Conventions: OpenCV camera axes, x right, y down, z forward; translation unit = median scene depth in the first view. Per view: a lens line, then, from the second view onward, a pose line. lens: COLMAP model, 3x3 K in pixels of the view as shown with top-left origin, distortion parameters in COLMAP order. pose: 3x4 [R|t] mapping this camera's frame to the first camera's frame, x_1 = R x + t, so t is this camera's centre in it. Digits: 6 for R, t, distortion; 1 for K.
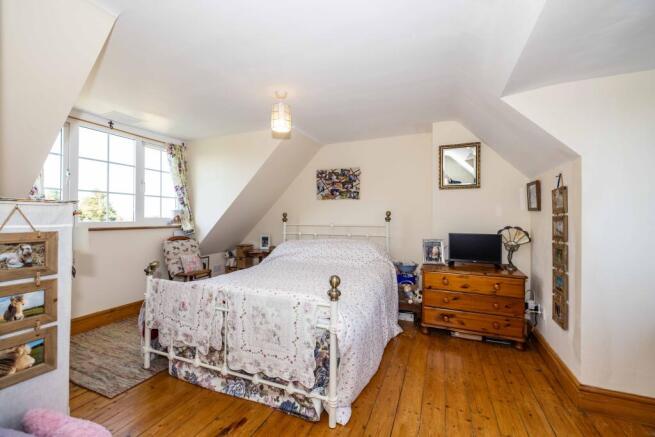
lens RADIAL K [[270.8, 0, 325.4], [0, 270.8, 216.5], [0, 0, 1]] dist [-0.000810, -0.000230]
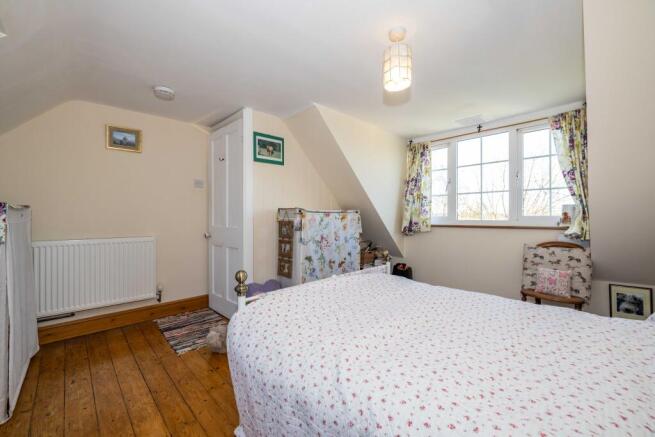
lens RADIAL K [[278.1, 0, 327.5], [0, 278.1, 218.5], [0, 0, 1]] dist [-0.001055, -0.000108]
pose [[-0.401697, -0.001804, -0.915771, 0.358215], [0.003681, 0.999987, -0.003585, 0.012478], [0.915765, -0.004811, -0.401685, 0.718651]]
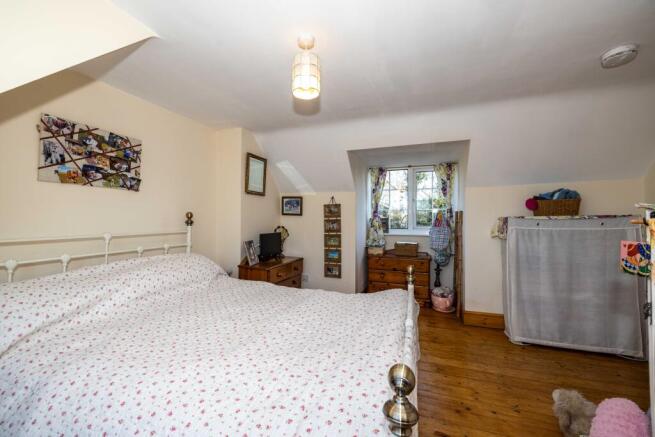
lens RADIAL K [[270.8, 0, 325.4], [0, 270.8, 216.5], [0, 0, 1]] dist [-0.000810, -0.000230]
pose [[-0.053759, 0.003713, 0.998547, -0.534461], [-0.007559, 0.999963, -0.004125, -0.007003], [-0.998525, -0.007769, -0.053728, 0.623508]]
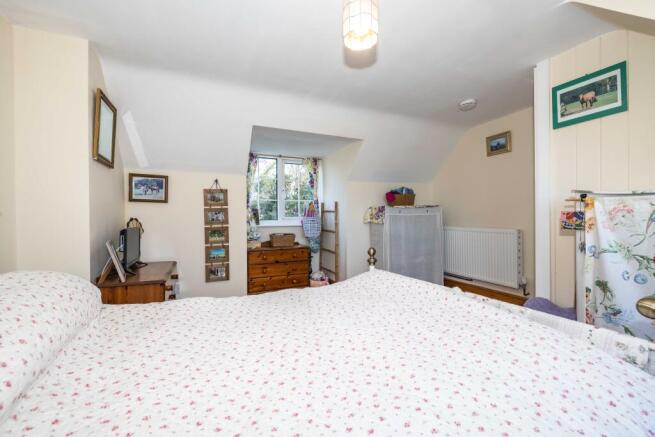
lens RADIAL K [[270.8, 0, 325.4], [0, 270.8, 216.5], [0, 0, 1]] dist [-0.000810, -0.000230]
pose [[-0.744986, -0.003459, 0.667071, -0.302402], [-0.001068, 0.999991, 0.003993, 0.020232], [-0.667079, 0.002262, -0.744984, 0.924204]]
